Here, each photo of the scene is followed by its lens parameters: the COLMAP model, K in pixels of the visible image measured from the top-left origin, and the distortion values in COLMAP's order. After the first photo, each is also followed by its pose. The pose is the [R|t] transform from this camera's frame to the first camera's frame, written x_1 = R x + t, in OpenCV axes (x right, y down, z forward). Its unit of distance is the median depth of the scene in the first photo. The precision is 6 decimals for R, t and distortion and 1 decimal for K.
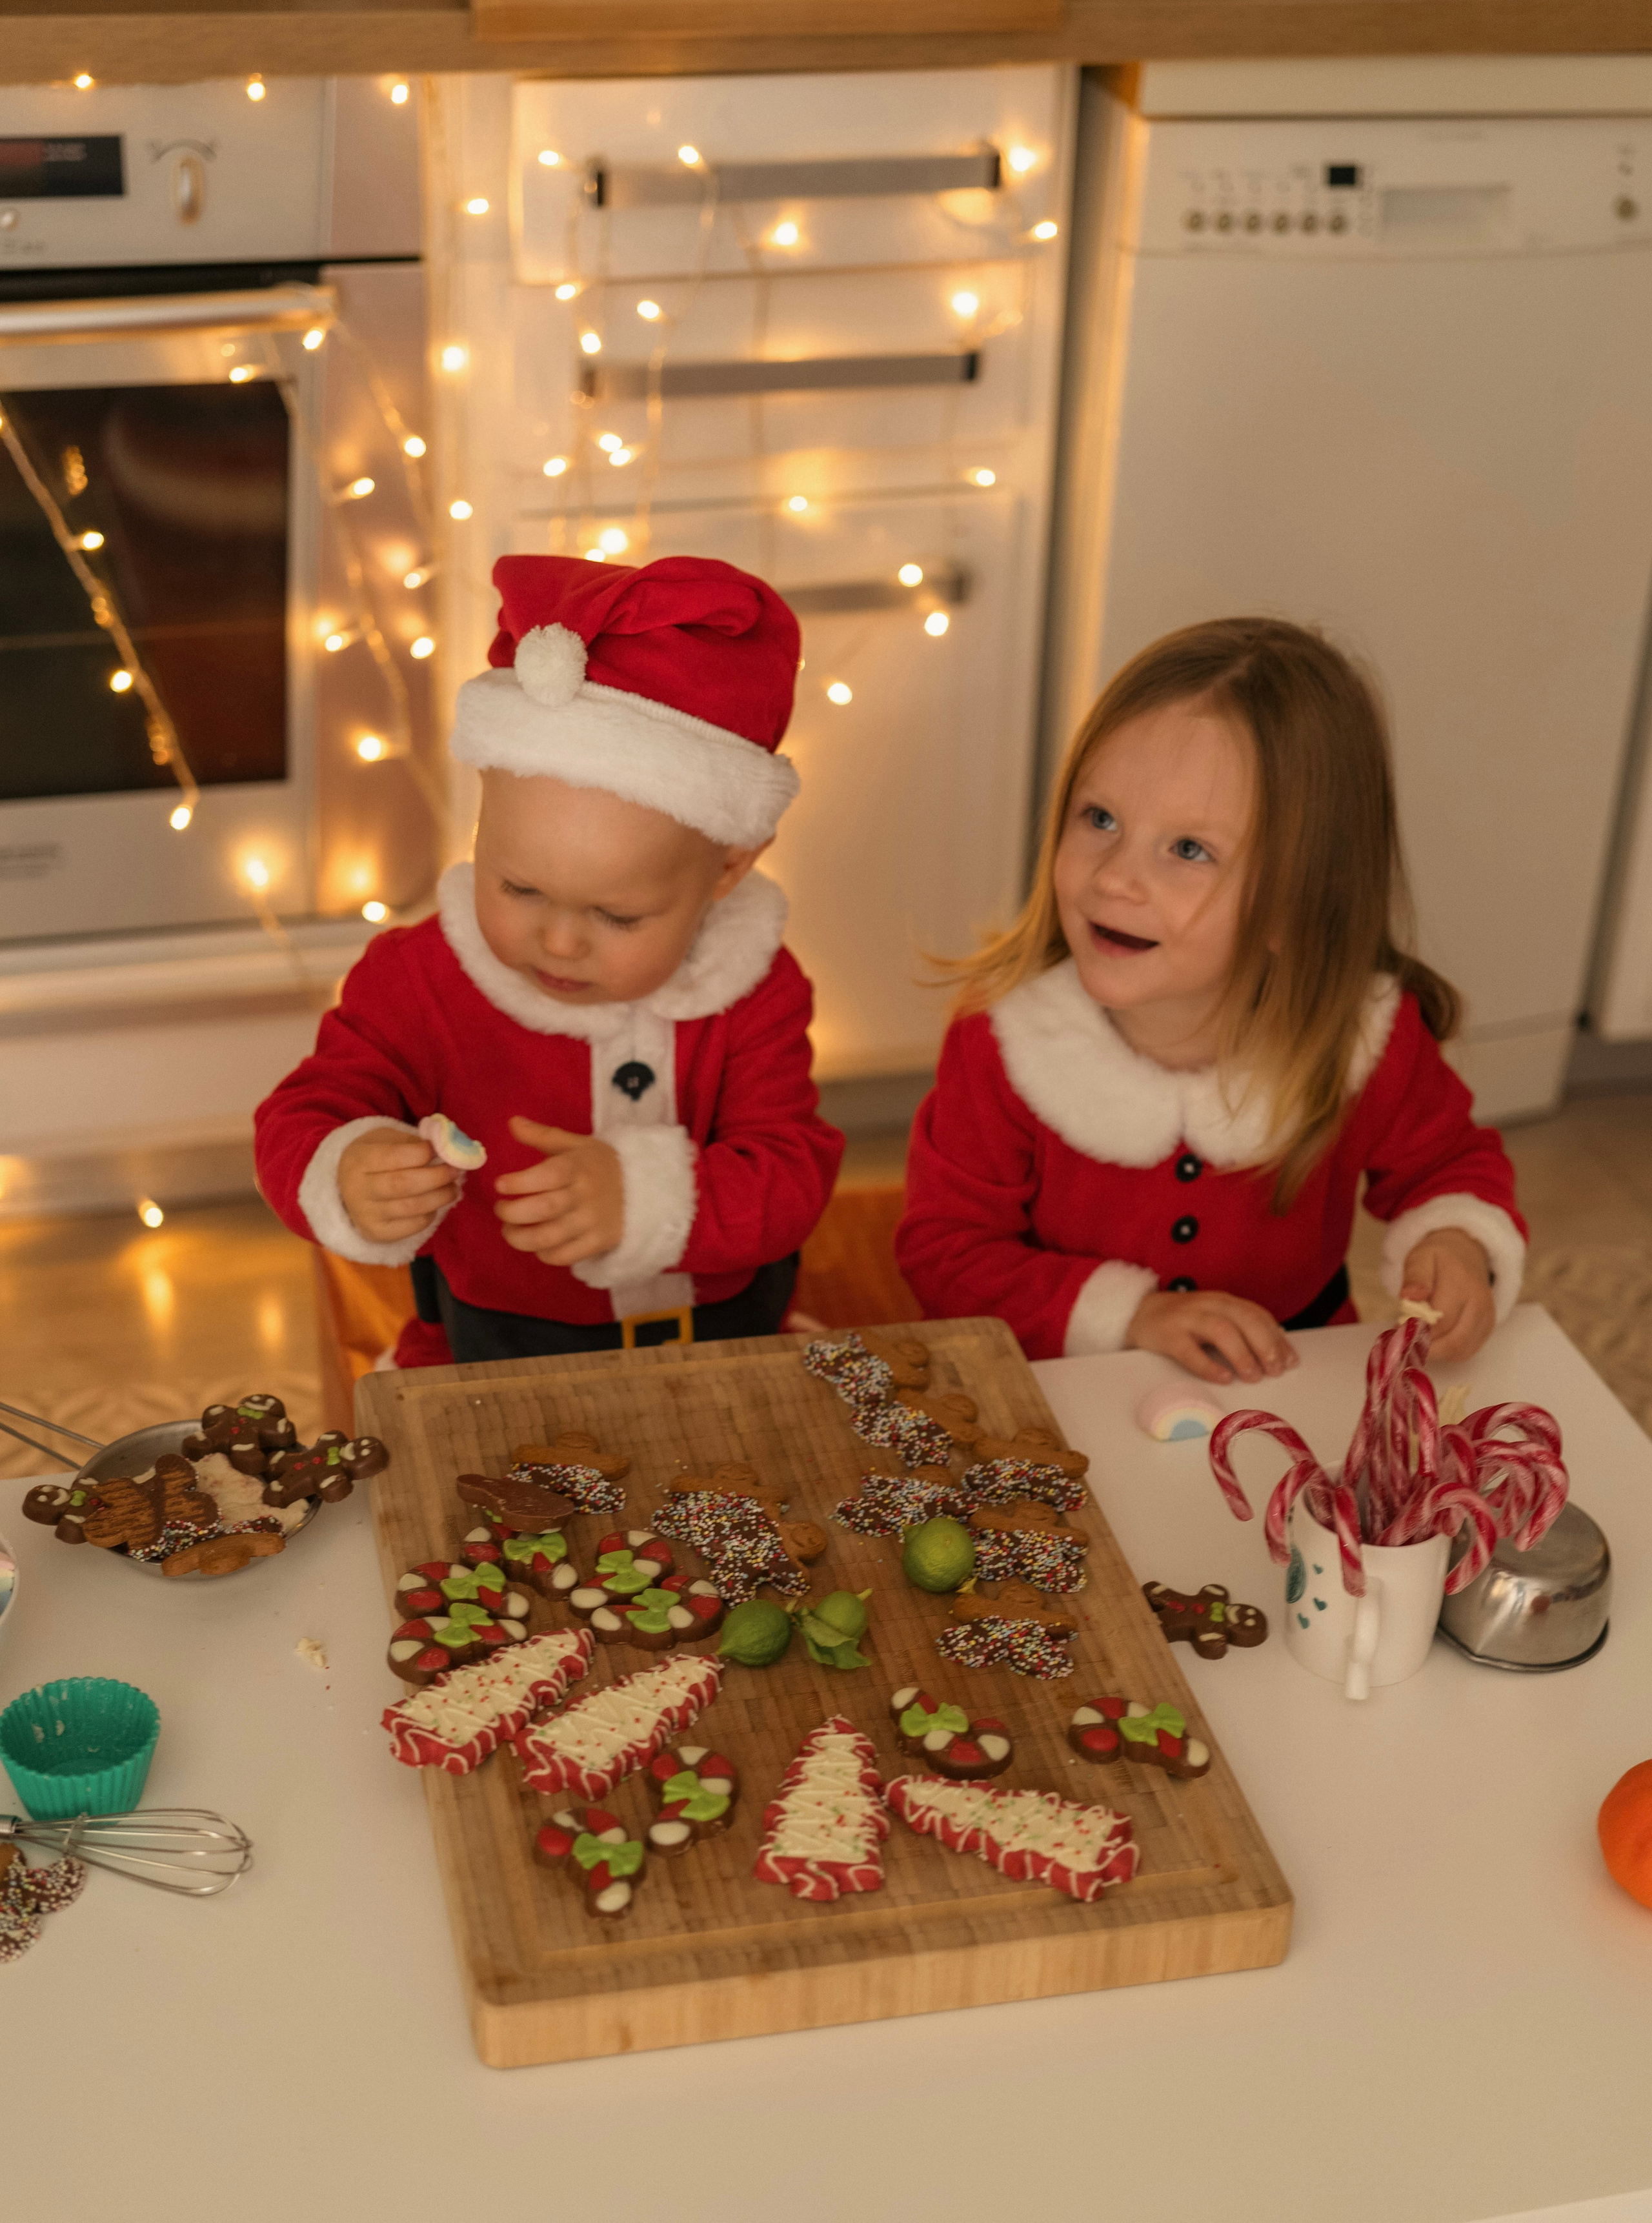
lens RADIAL K [[3559.1, 0, 826.0], [0, 3559.1, 1111.5], [0, 0, 1]] dist [0.000513, -0.008061]
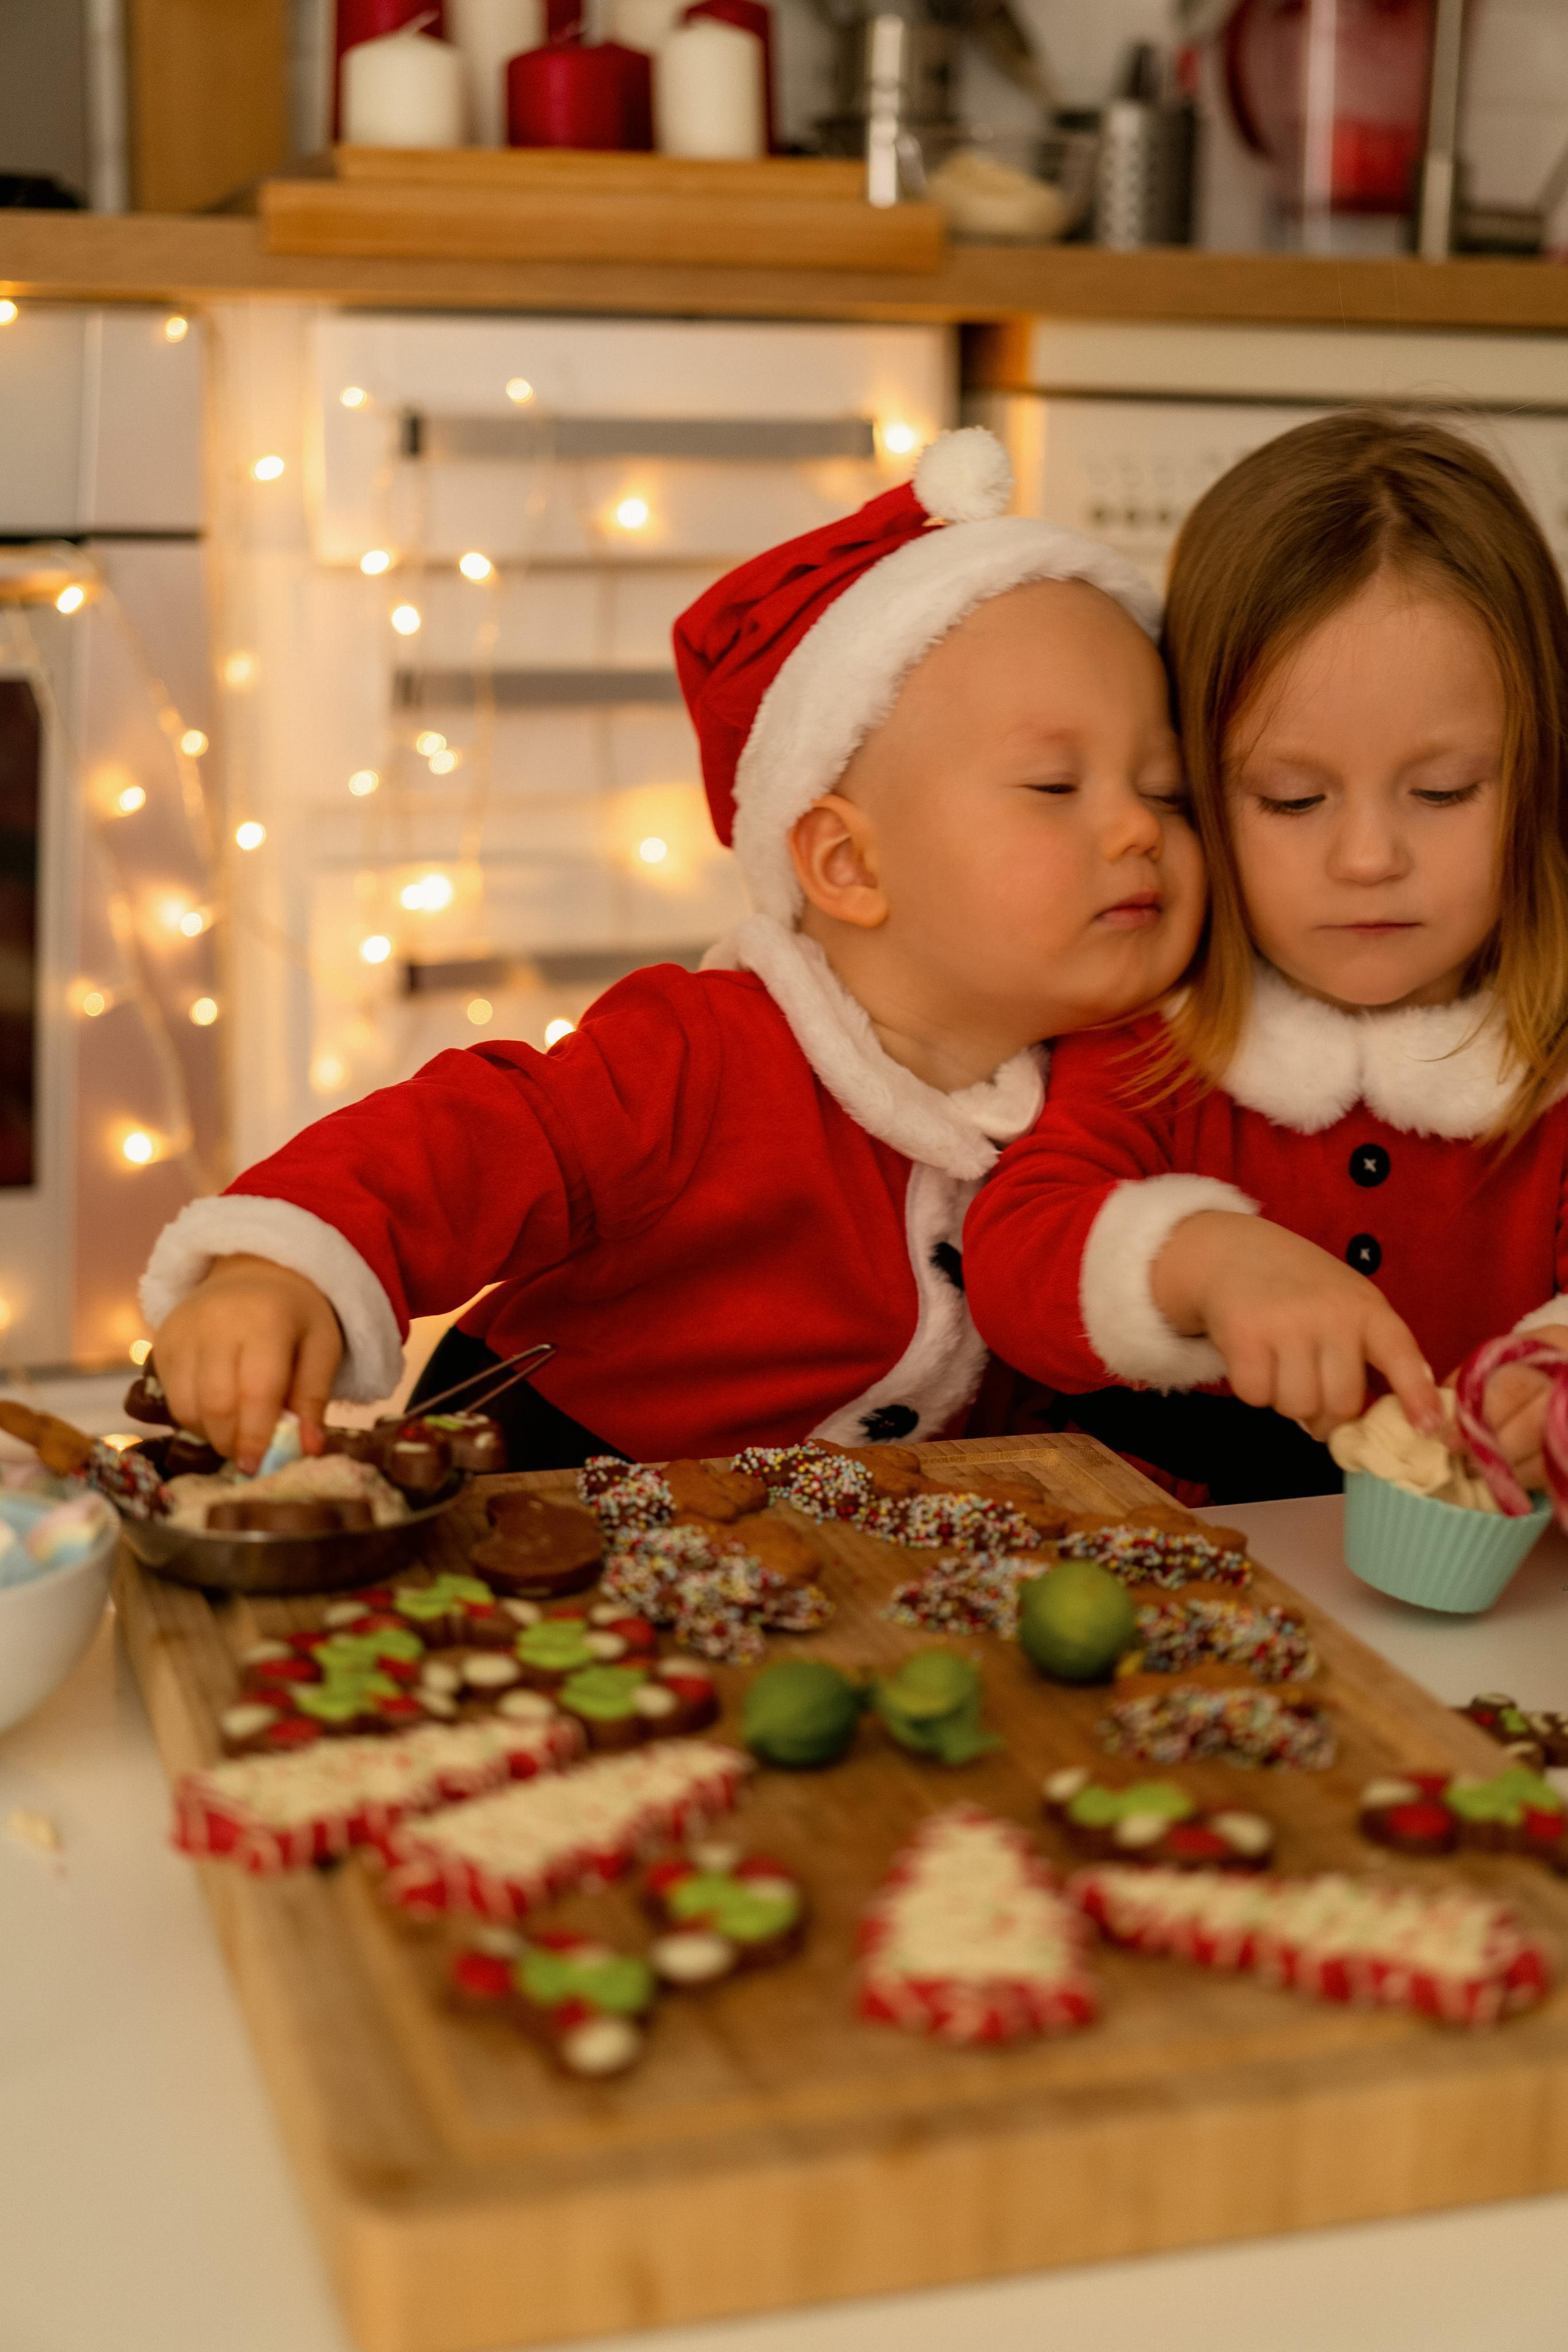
lens RADIAL K [[3308.1, 0, 784.0], [0, 3308.1, 1176.0], [0, 0, 1]] dist [0.019792, -0.002255]
pose [[0.996935, -0.034674, 0.070129, -0.055492], [0.053855, 0.954376, -0.293710, 0.215237], [-0.056746, 0.296587, 0.953319, 0.439501]]
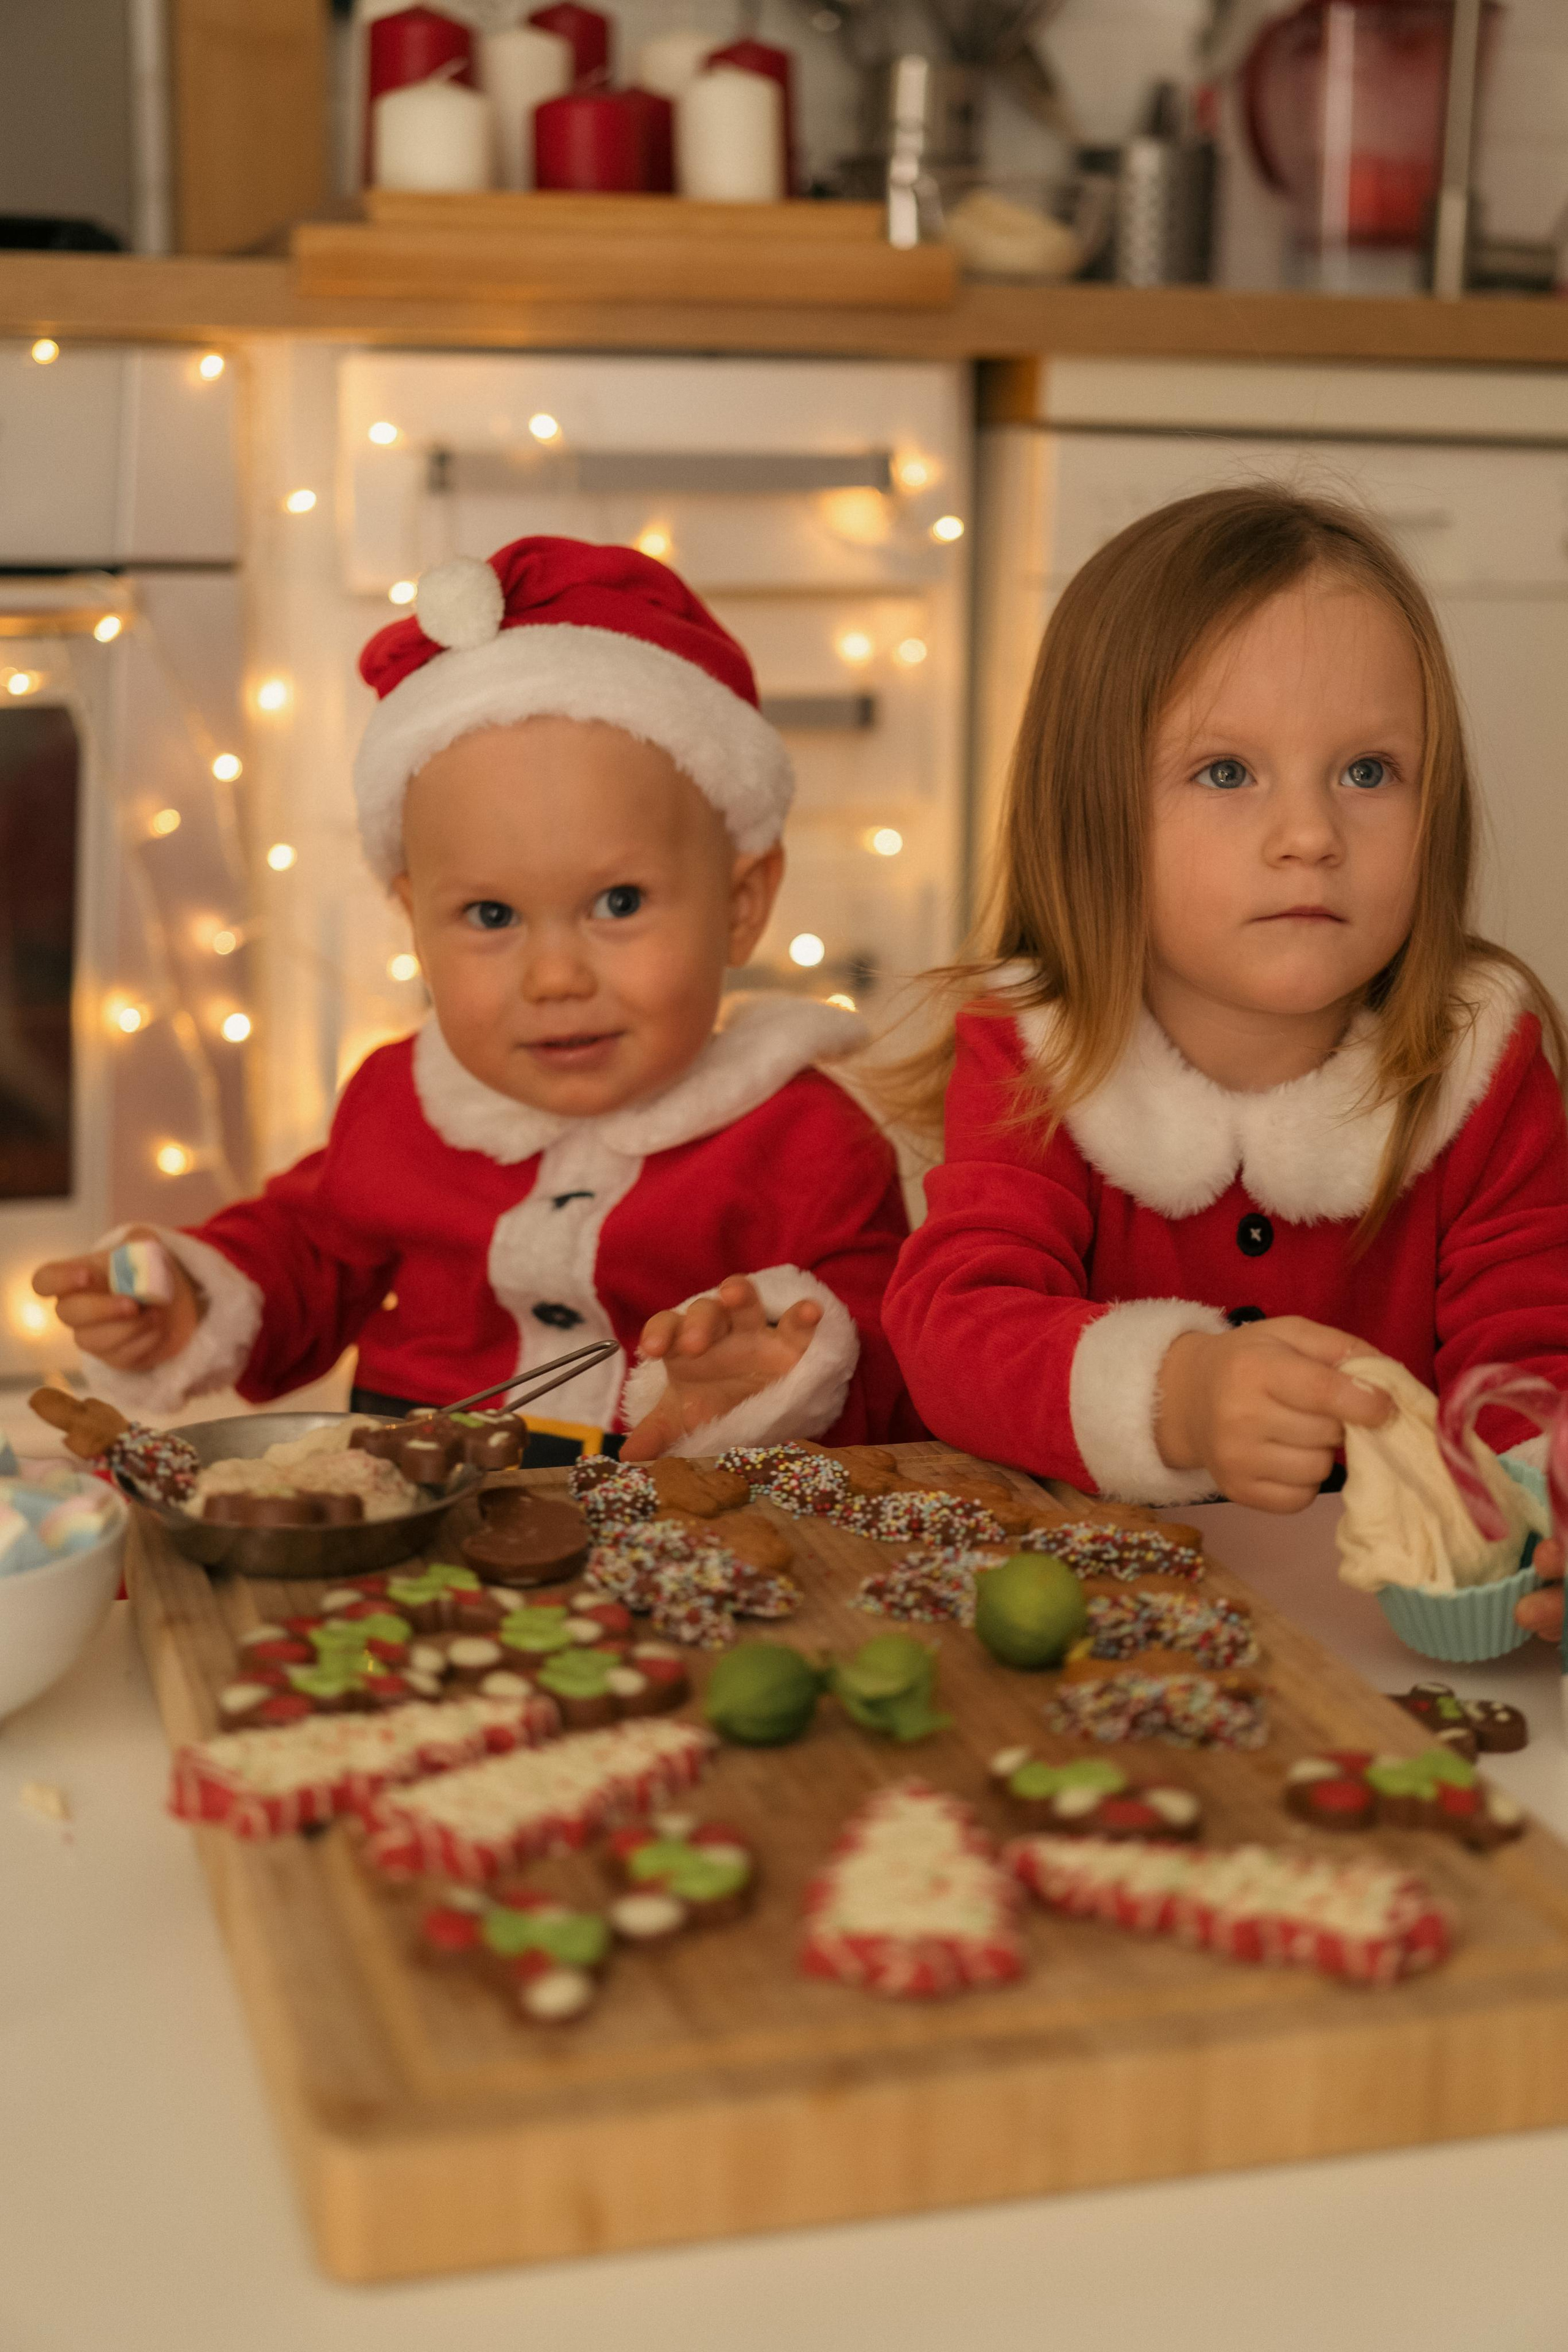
lens RADIAL K [[3308.1, 0, 784.0], [0, 3308.1, 1176.0], [0, 0, 1]] dist [0.019792, -0.002255]
pose [[0.998103, -0.030784, 0.053320, -0.042361], [0.045375, 0.953146, -0.299088, 0.226343], [-0.041615, 0.300940, 0.952735, 0.407801]]
